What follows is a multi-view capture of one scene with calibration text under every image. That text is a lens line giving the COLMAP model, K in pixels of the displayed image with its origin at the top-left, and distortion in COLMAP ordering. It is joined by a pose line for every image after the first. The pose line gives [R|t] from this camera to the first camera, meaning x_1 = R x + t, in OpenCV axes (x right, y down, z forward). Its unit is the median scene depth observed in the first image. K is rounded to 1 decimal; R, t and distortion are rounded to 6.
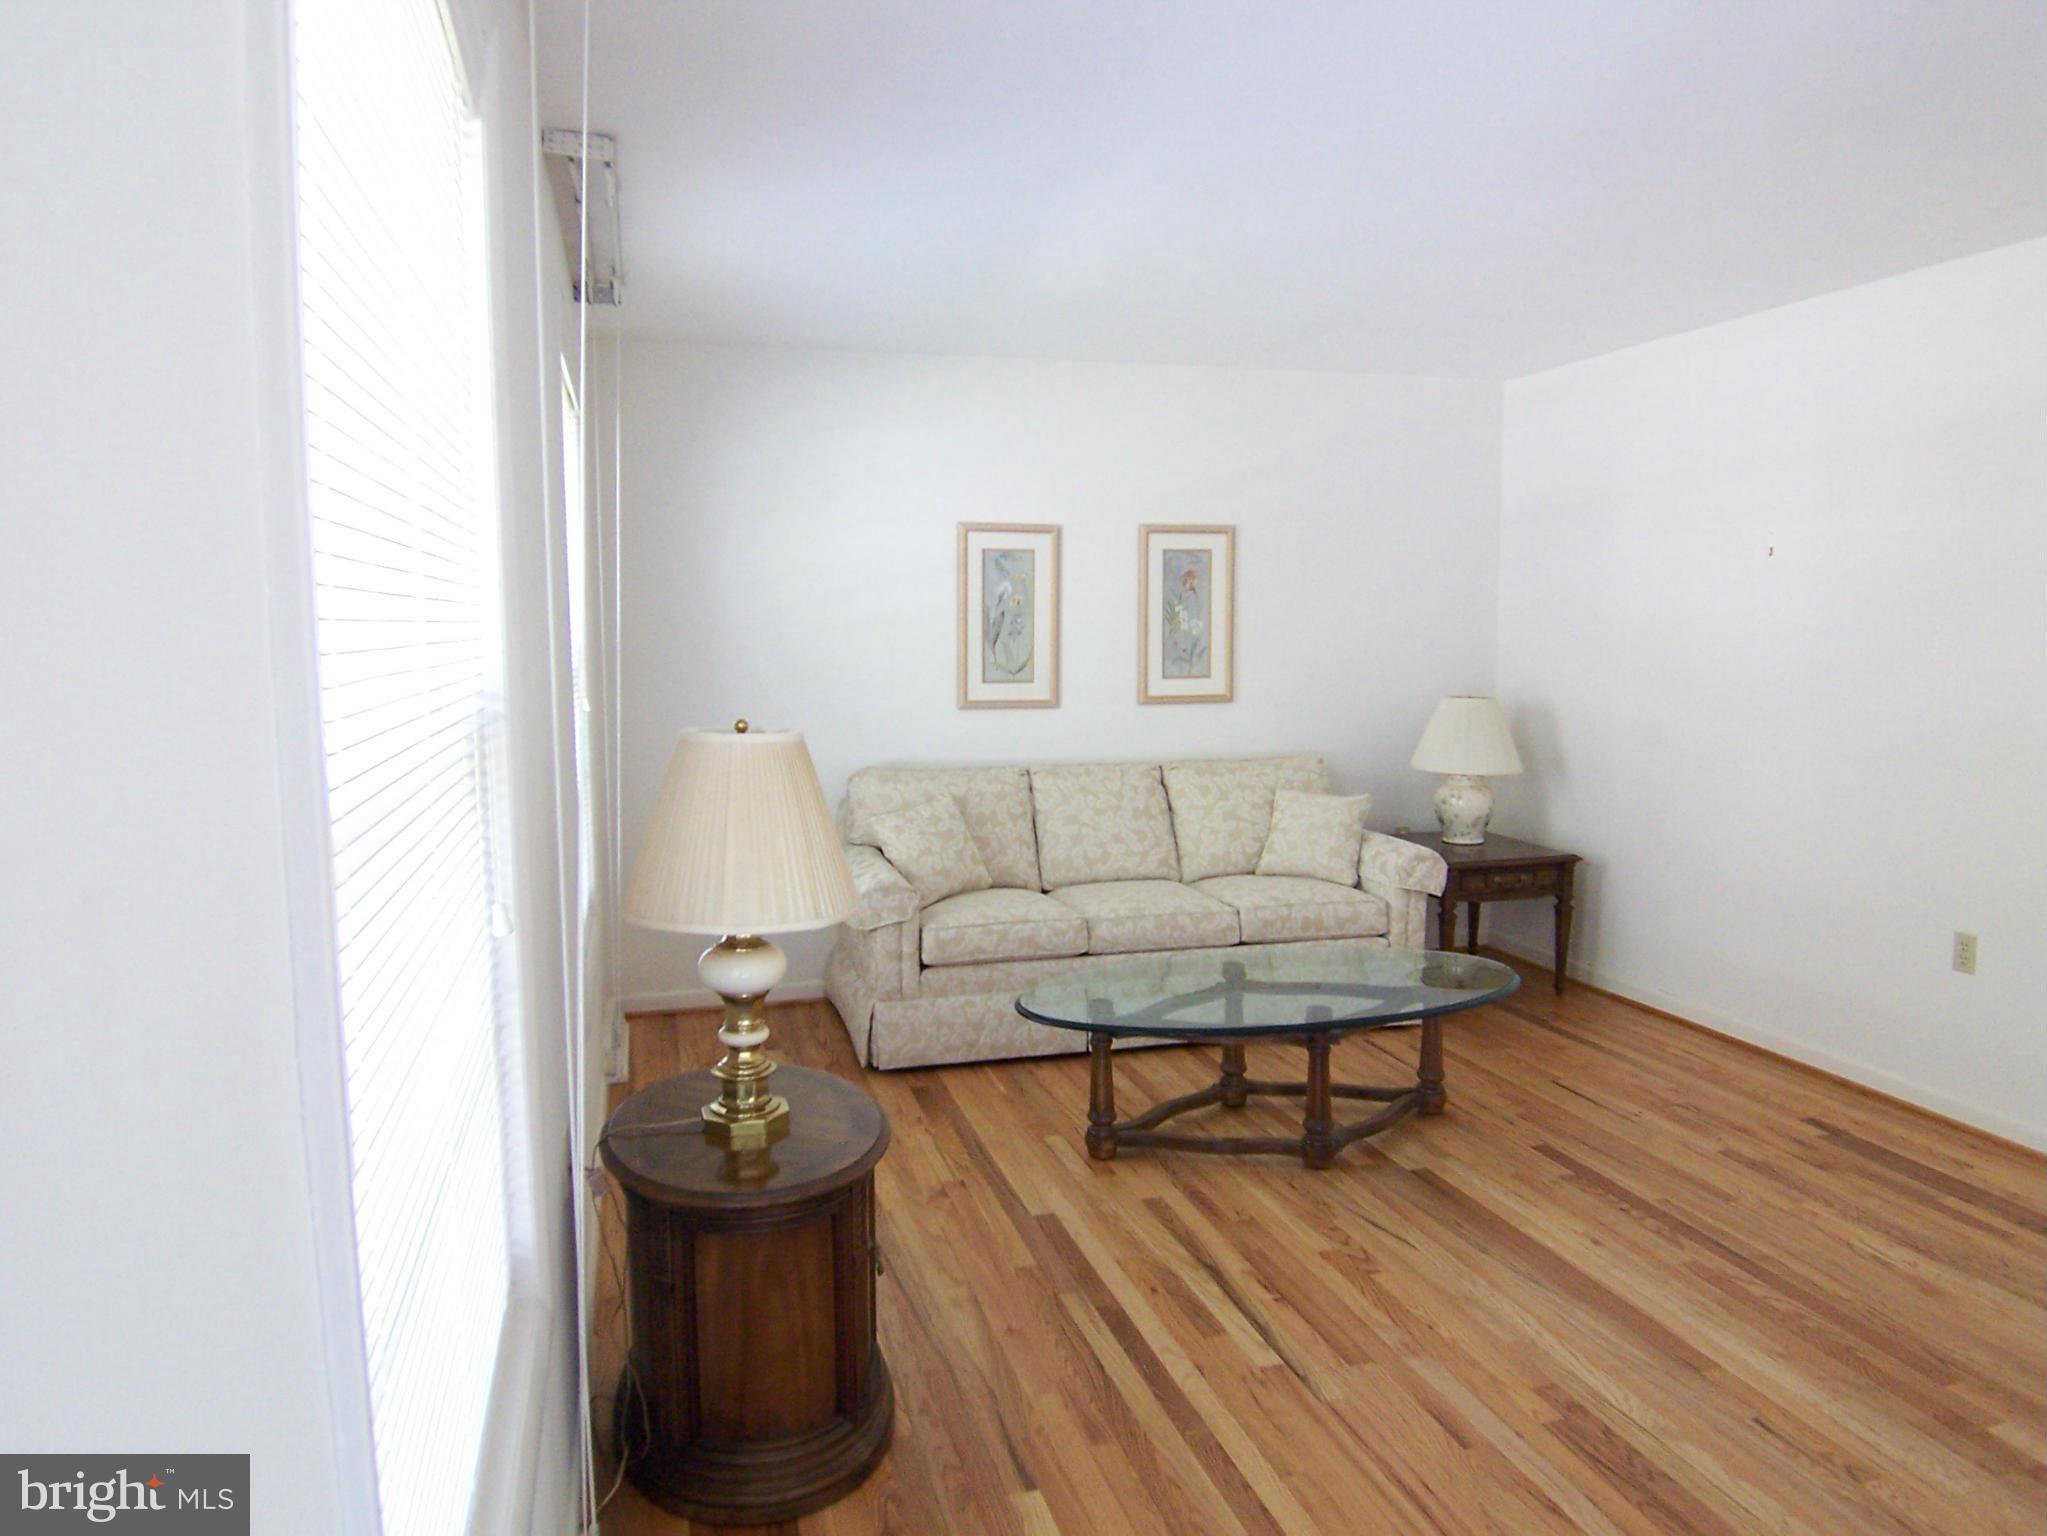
lens RADIAL K [[1384.8, 0, 1027.9], [0, 1384.8, 762.7], [0, 0, 1]] dist [-0.036087, -0.017994]
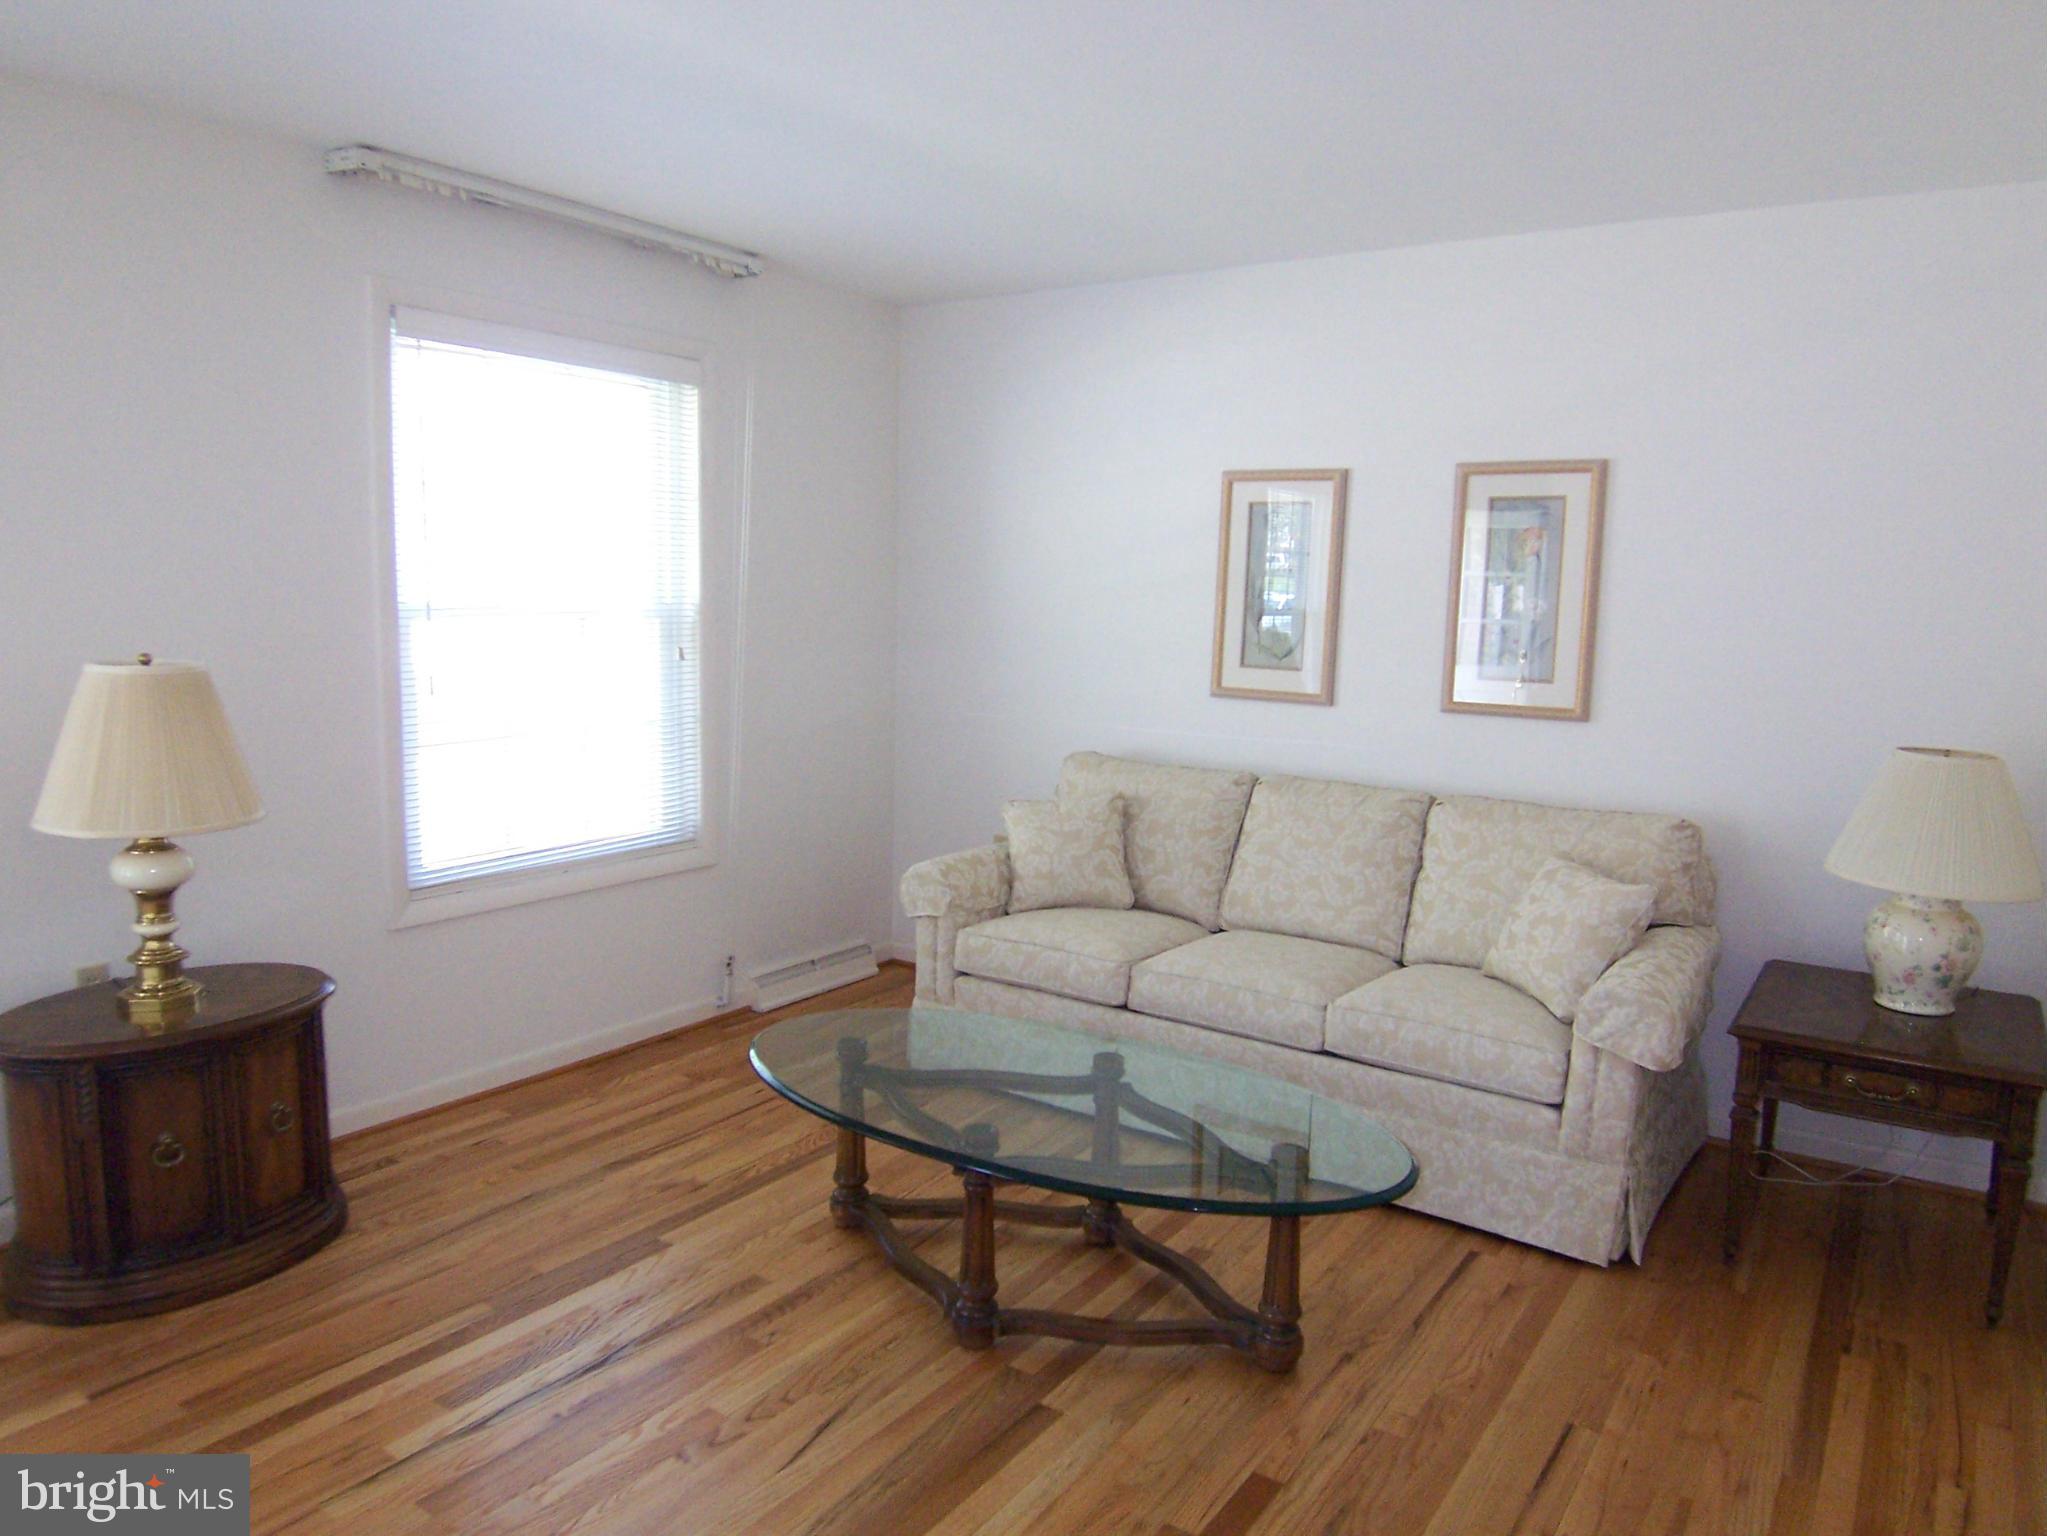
lens RADIAL K [[1384.8, 0, 1024.2], [0, 1384.8, 776.0], [0, 0, 1]] dist [-0.036087, -0.017994]
pose [[0.641762, 0.123837, -0.756839, 0.545348], [-0.105601, 0.991745, 0.072728, -0.042430], [0.759598, 0.033249, 0.649542, 0.399605]]
